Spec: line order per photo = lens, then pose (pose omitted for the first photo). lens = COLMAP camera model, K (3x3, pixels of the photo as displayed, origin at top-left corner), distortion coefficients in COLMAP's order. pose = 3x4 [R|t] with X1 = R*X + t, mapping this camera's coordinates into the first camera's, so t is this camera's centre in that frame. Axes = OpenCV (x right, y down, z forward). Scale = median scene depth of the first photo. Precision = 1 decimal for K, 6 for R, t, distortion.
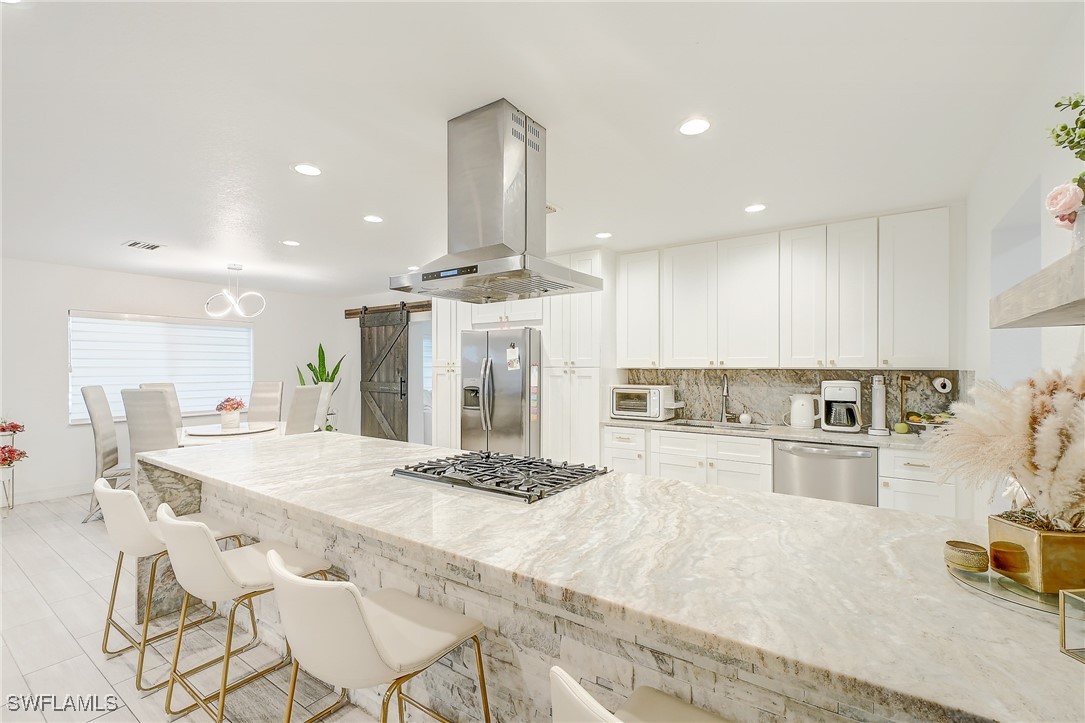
lens RADIAL K [[476.0, 0, 540.5], [0, 476.0, 364.1], [0, 0, 1]] dist [-0.000273, -0.002202]
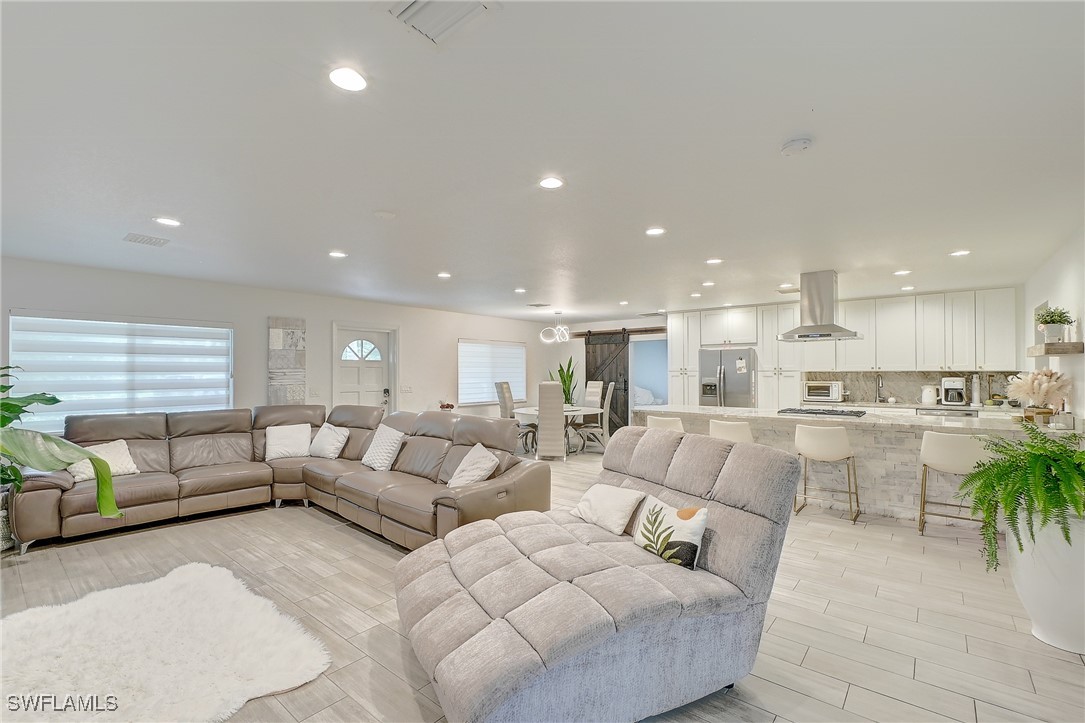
lens RADIAL K [[476.0, 0, 545.0], [0, 476.0, 364.8], [0, 0, 1]] dist [-0.000273, -0.002202]
pose [[0.996543, -0.006573, -0.082813, -0.725842], [0.005902, 0.999948, -0.008341, -0.007761], [0.082863, 0.007824, 0.996530, -0.884152]]
